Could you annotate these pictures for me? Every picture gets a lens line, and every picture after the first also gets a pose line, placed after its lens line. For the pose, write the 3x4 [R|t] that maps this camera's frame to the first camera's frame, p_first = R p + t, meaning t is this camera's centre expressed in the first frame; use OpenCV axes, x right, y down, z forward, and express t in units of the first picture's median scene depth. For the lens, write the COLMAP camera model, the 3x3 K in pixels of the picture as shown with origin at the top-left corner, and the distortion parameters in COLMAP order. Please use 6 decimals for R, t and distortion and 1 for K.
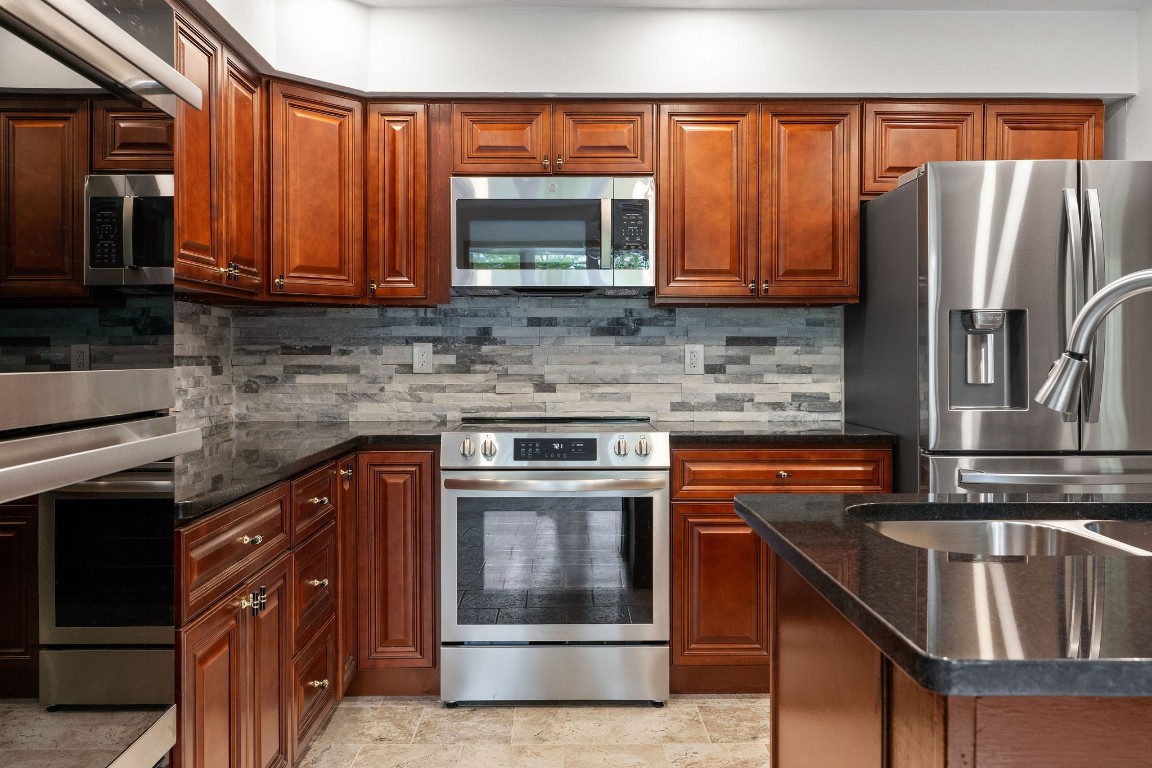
lens RADIAL K [[913.0, 0, 560.9], [0, 913.0, 358.7], [0, 0, 1]] dist [0.008804, -0.002847]
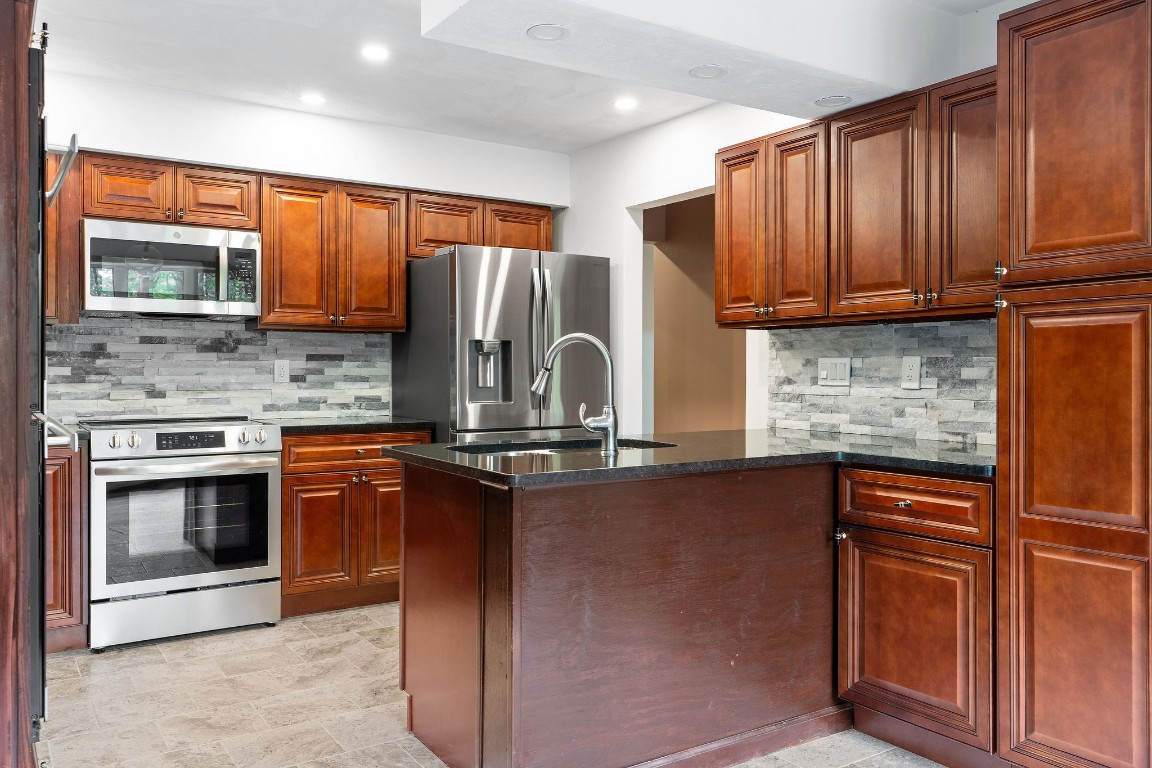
lens RADIAL K [[913.0, 0, 579.1], [0, 913.0, 372.9], [0, 0, 1]] dist [0.008804, -0.002847]
pose [[0.839967, 0.000016, 0.542637, -0.223525], [-0.001272, 0.999997, 0.001940, 0.000039], [-0.542635, -0.002320, 0.839965, -0.351837]]
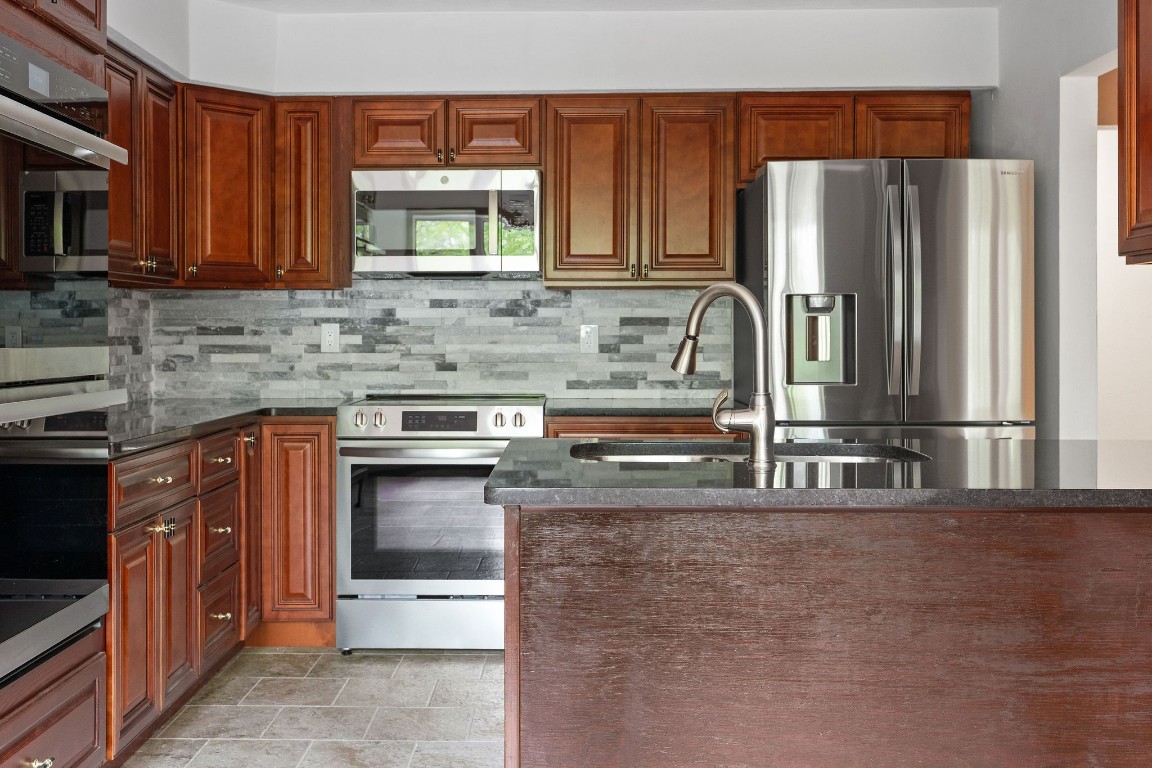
lens RADIAL K [[1166.0, 0, 516.7], [0, 1166.0, 331.1], [0, 0, 1]] dist [0.011433, 0.000000]
pose [[0.998981, -0.001248, -0.045123, 0.135509], [0.000971, 0.999980, -0.006169, -0.000476], [0.045130, 0.006119, 0.998962, -0.361964]]
